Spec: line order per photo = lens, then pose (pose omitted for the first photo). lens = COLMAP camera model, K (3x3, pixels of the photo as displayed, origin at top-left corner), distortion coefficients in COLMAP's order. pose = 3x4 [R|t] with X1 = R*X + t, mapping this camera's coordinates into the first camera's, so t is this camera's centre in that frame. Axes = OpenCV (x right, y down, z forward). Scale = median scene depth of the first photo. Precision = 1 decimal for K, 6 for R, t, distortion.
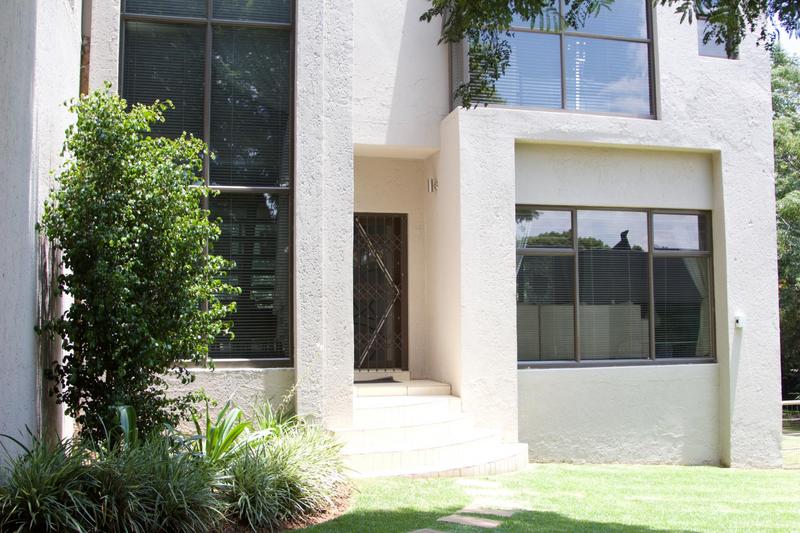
lens RADIAL K [[869.9, 0, 407.0], [0, 869.9, 267.1], [0, 0, 1]] dist [-0.097929, 0.000000]
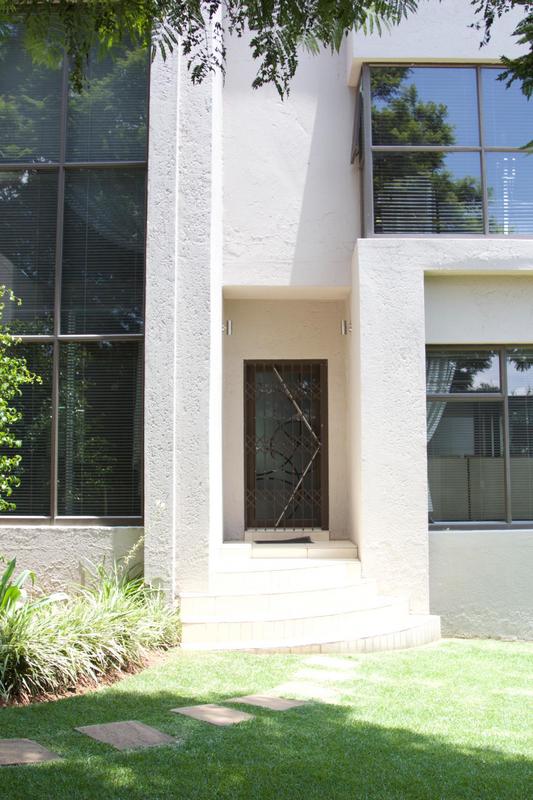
lens RADIAL K [[869.9, 0, 262.4], [0, 869.9, 398.0], [0, 0, 1]] dist [-0.097929, 0.000000]
pose [[0.968897, -0.021164, -0.246557, 0.183388], [0.014785, 0.999507, -0.027696, 0.004568], [0.247022, 0.023189, 0.968732, 0.103336]]
